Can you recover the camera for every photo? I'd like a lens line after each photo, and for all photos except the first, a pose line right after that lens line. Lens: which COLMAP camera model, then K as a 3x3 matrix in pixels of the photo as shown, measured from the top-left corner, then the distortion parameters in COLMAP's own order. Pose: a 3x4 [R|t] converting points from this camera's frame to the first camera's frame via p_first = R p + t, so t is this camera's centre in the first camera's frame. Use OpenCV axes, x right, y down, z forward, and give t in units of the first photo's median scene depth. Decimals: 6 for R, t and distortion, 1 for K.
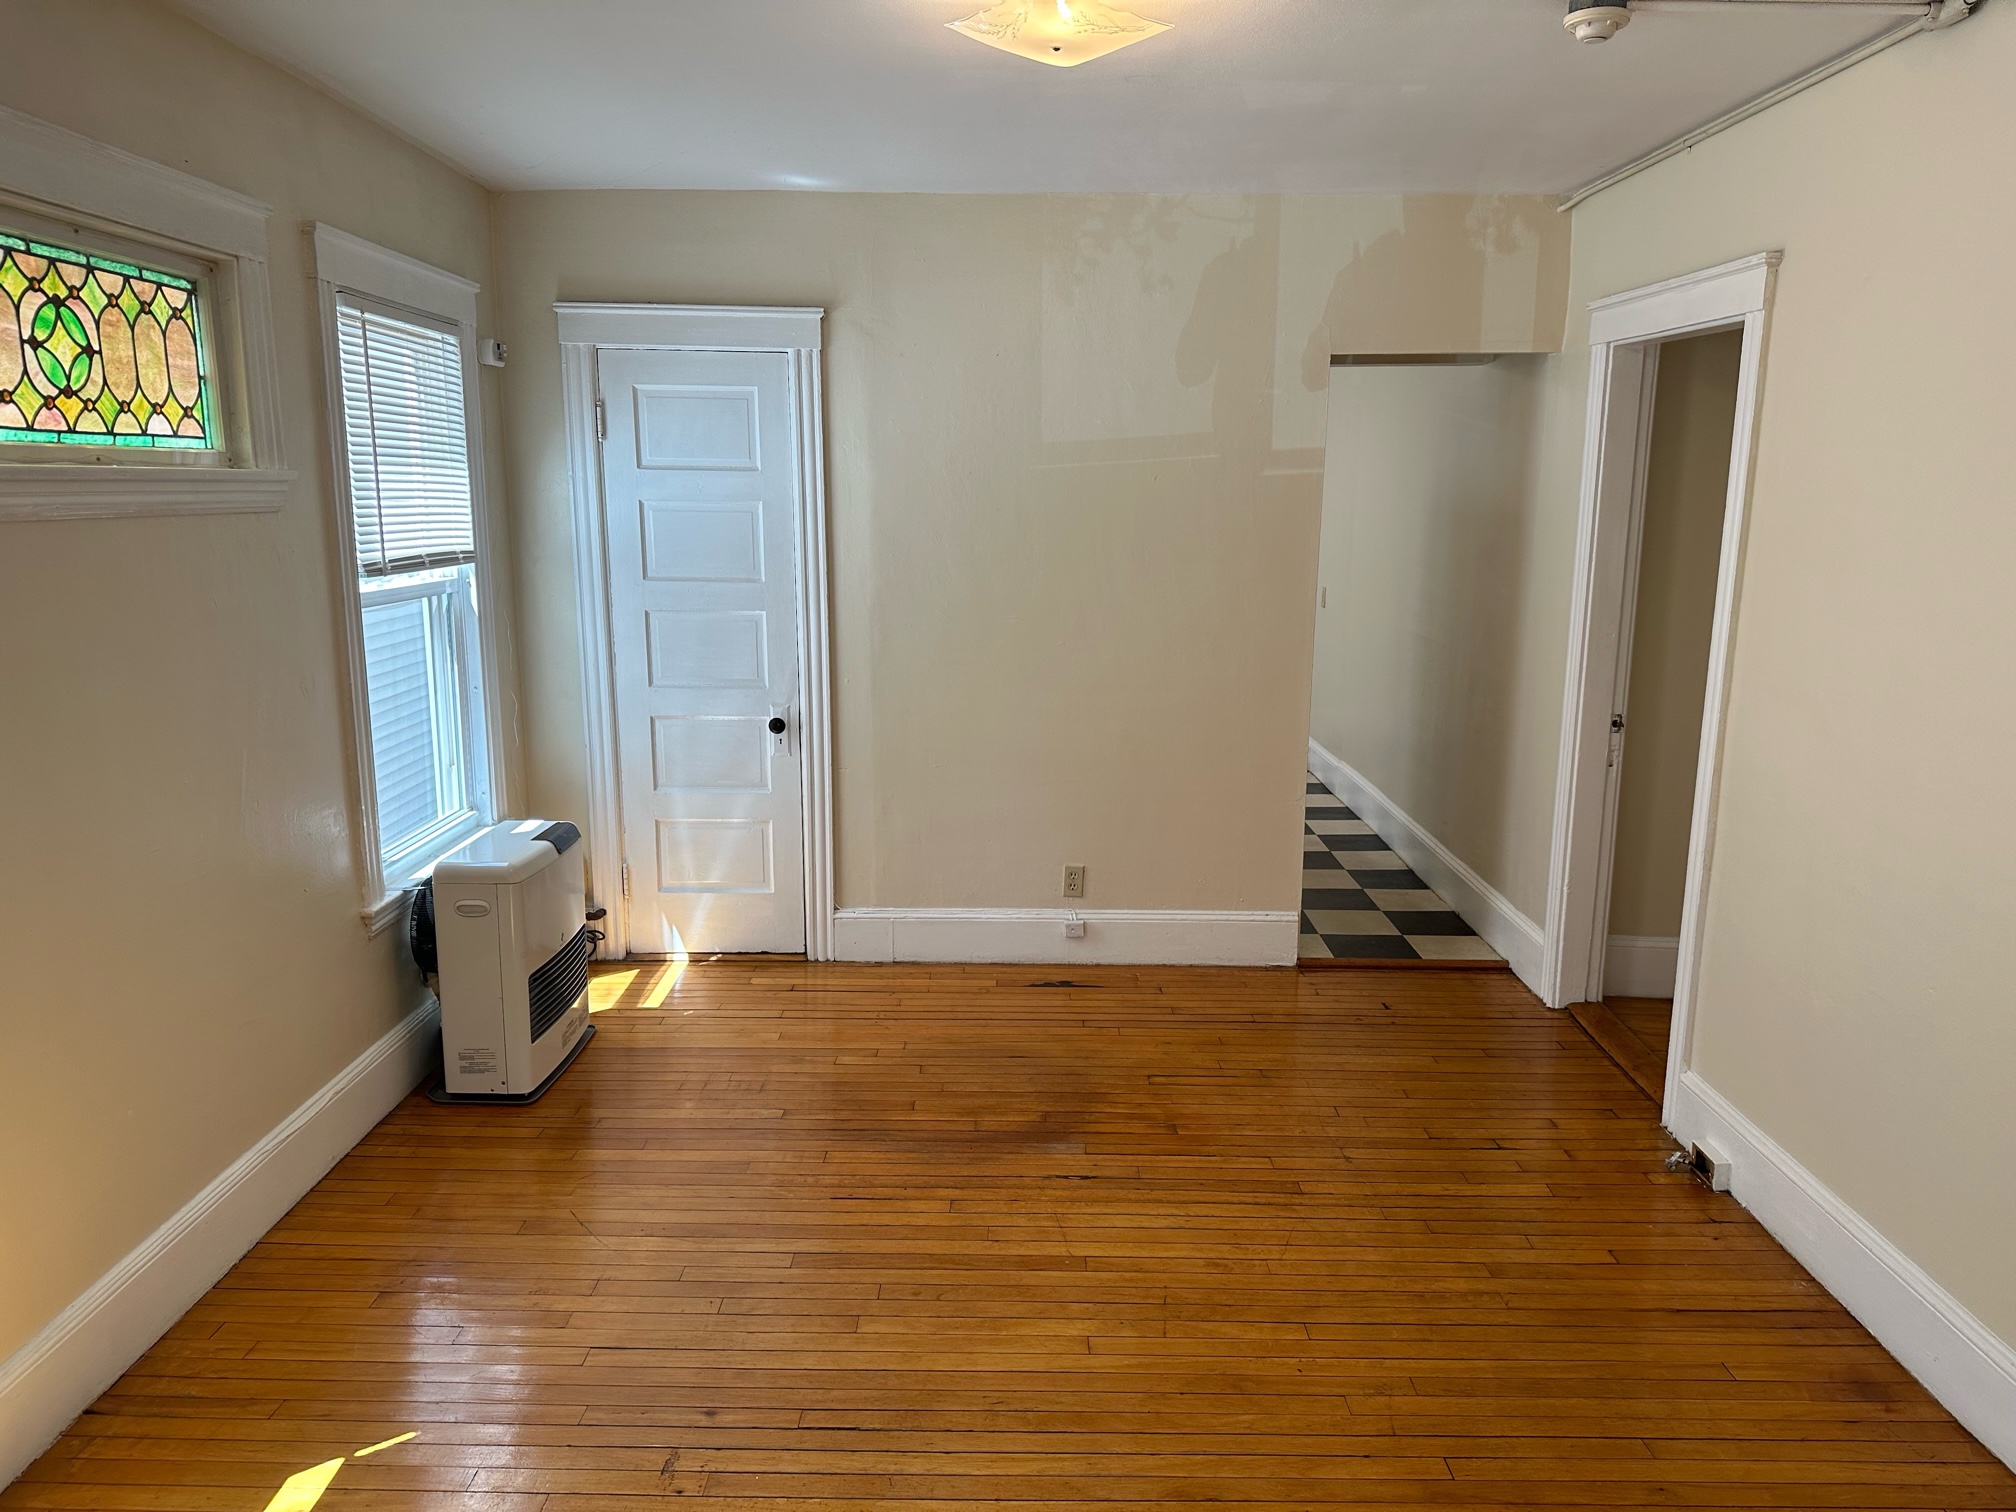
lens RADIAL K [[1406.5, 0, 1022.3], [0, 1406.5, 763.3], [0, 0, 1]] dist [0.065174, -0.069915]
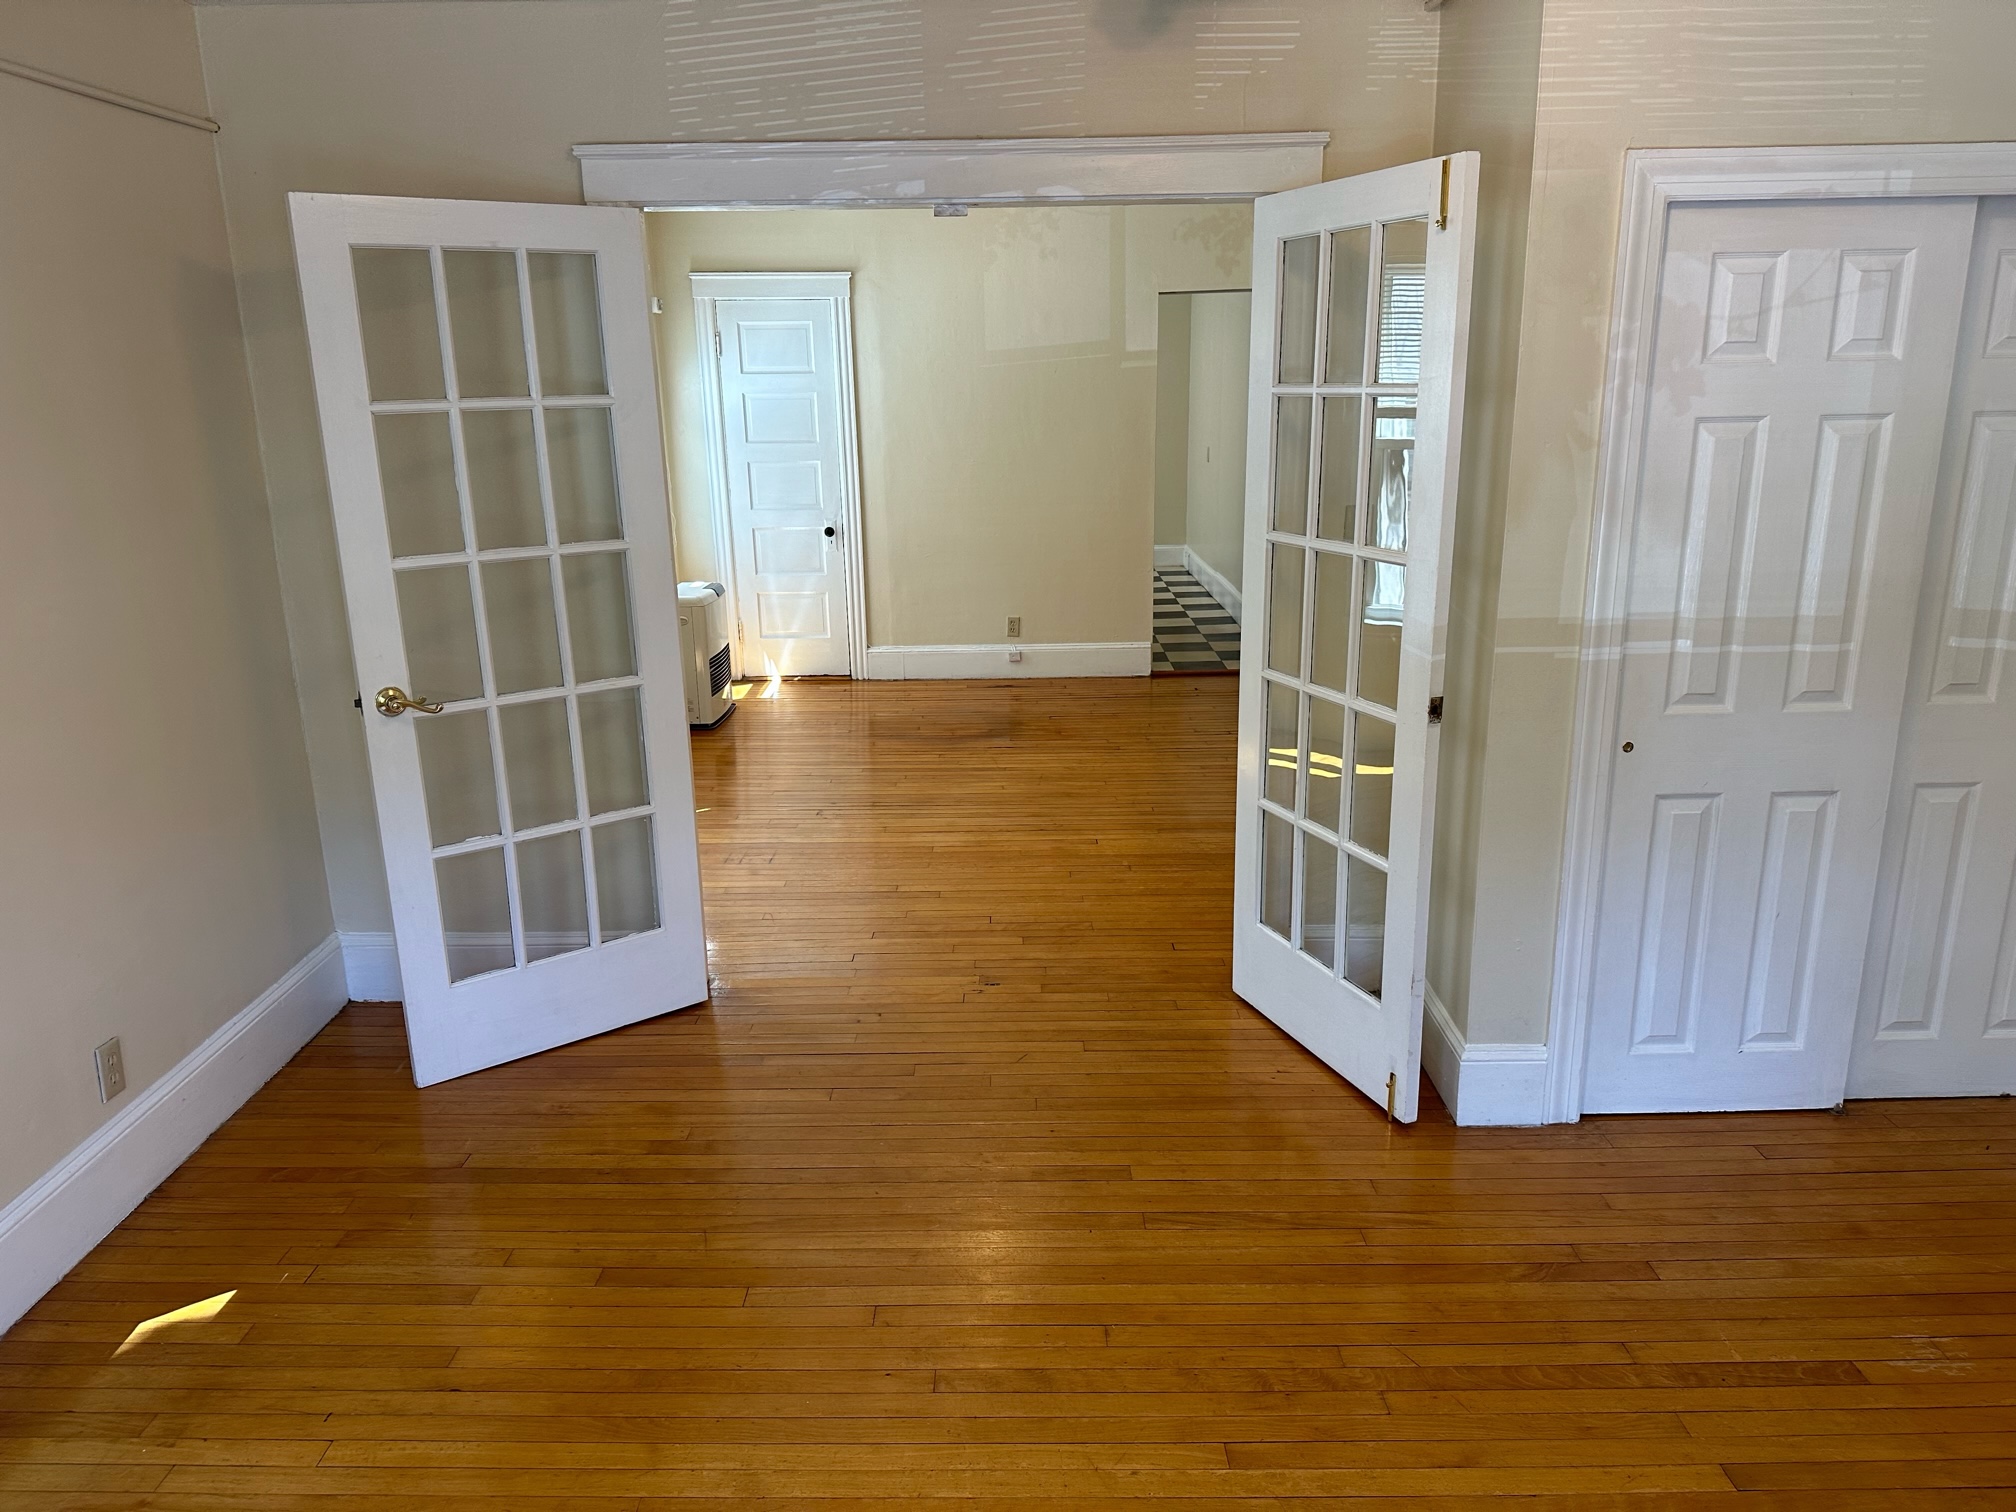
lens RADIAL K [[1406.5, 0, 1000.0], [0, 1406.5, 797.4], [0, 0, 1]] dist [0.065174, -0.069915]
pose [[0.999636, -0.022299, -0.015183, 0.048186], [0.023665, 0.995034, 0.096679, 0.142394], [0.012952, -0.097003, 0.995200, -0.748809]]
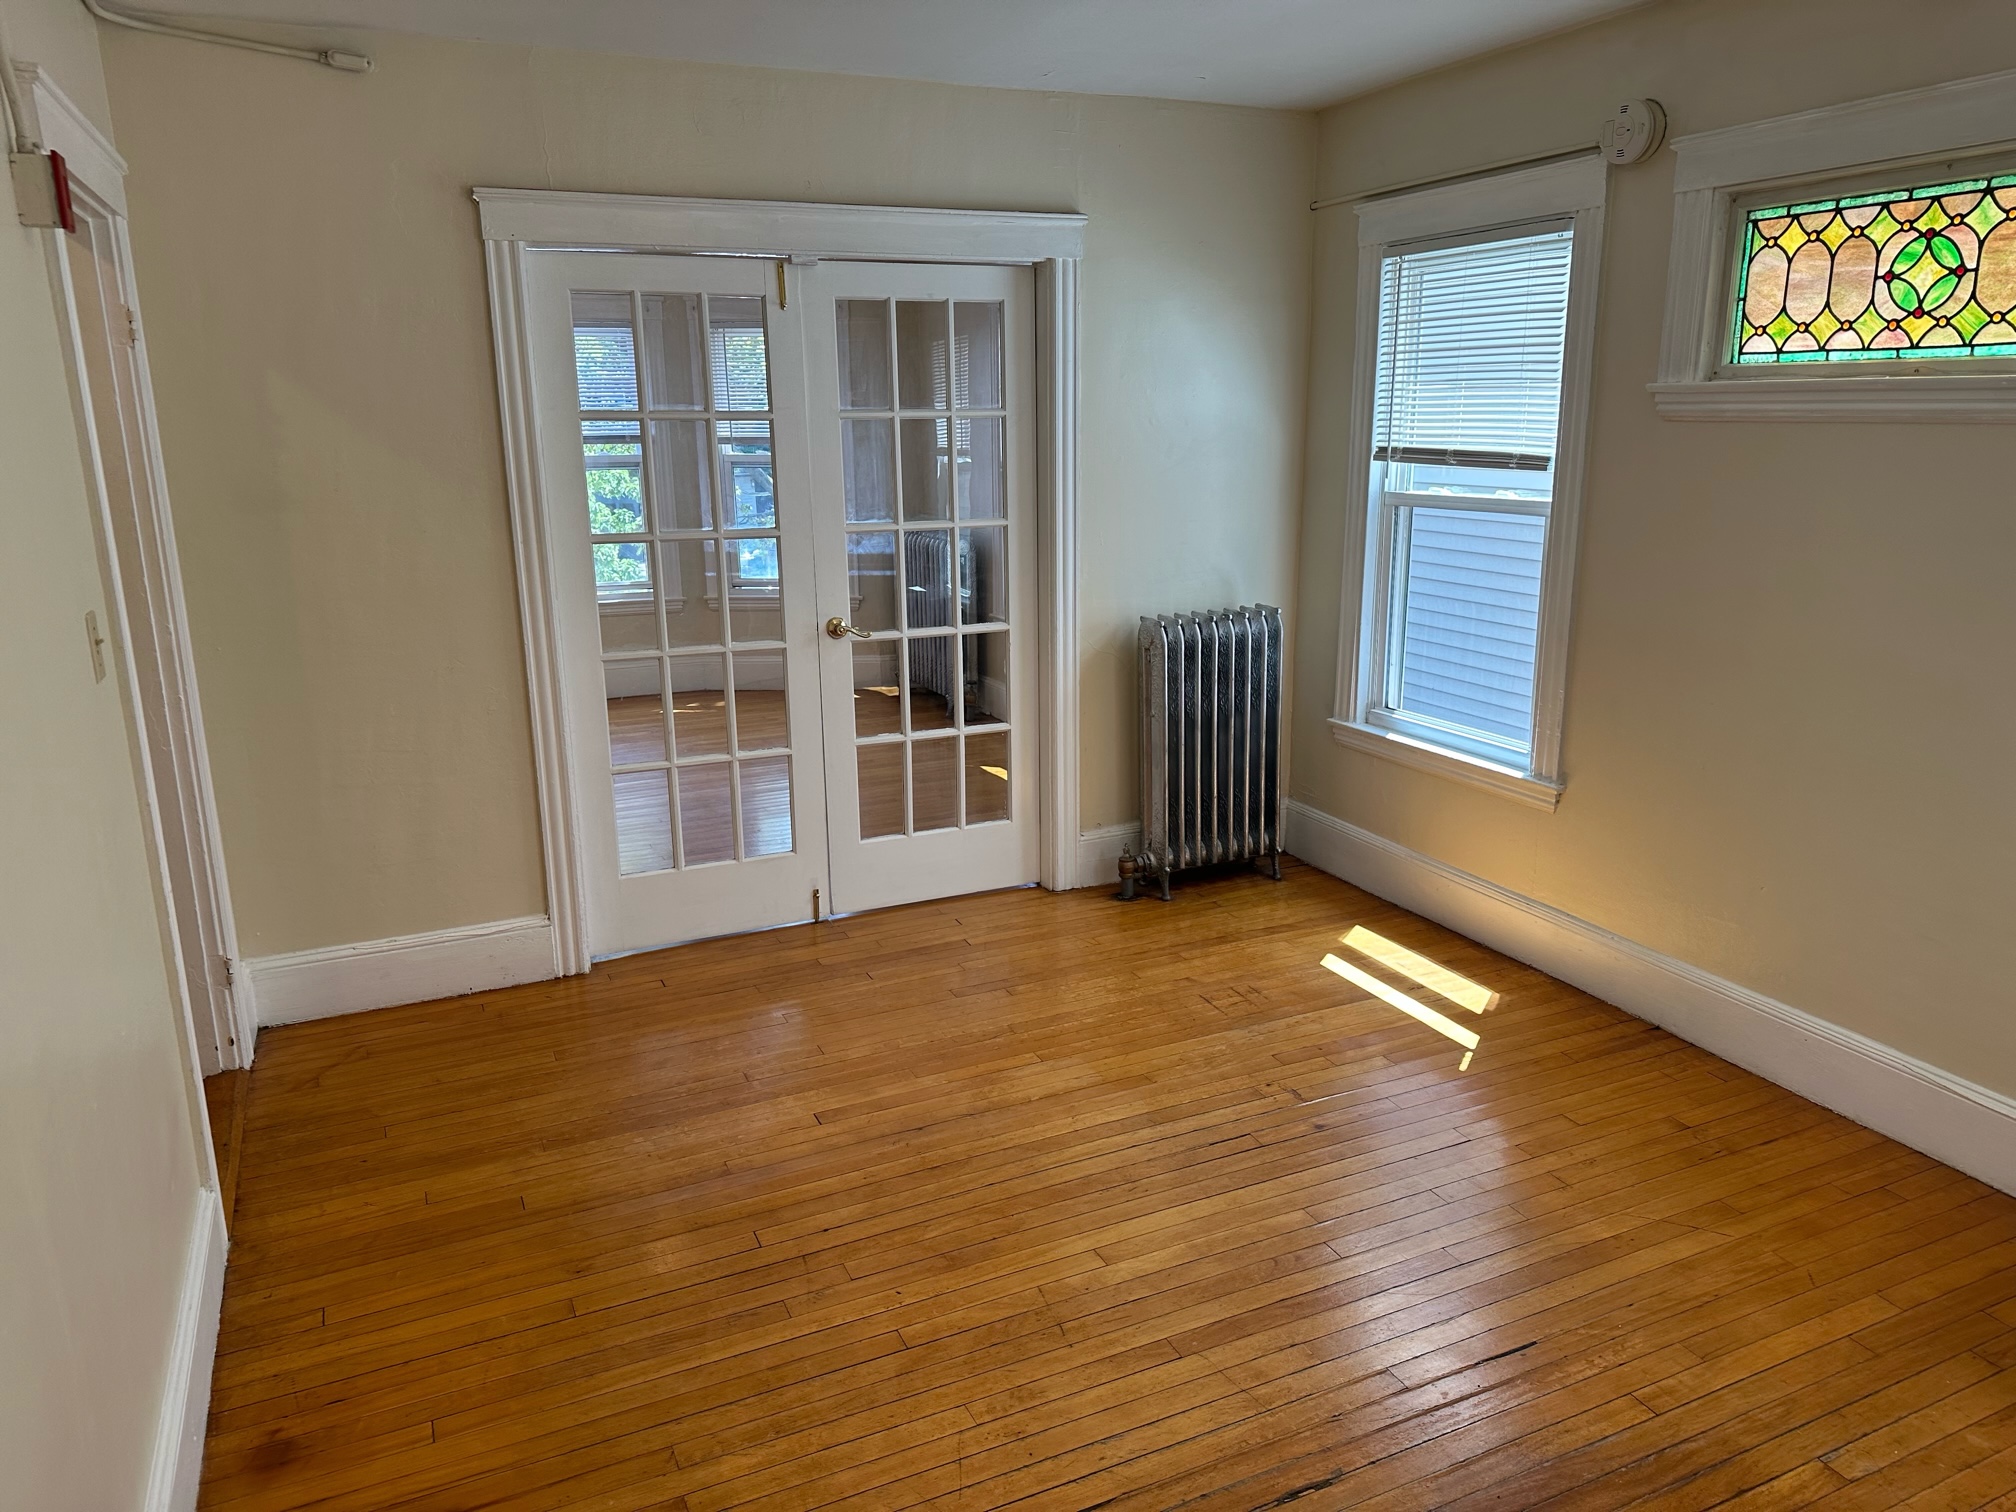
lens RADIAL K [[1406.5, 0, 1011.1], [0, 1406.5, 759.1], [0, 0, 1]] dist [0.065174, -0.069915]
pose [[-0.911084, 0.102817, -0.399193, 0.308794], [-0.075528, 0.910364, 0.406856, -0.209241], [0.405243, 0.400831, -0.821653, 1.088647]]
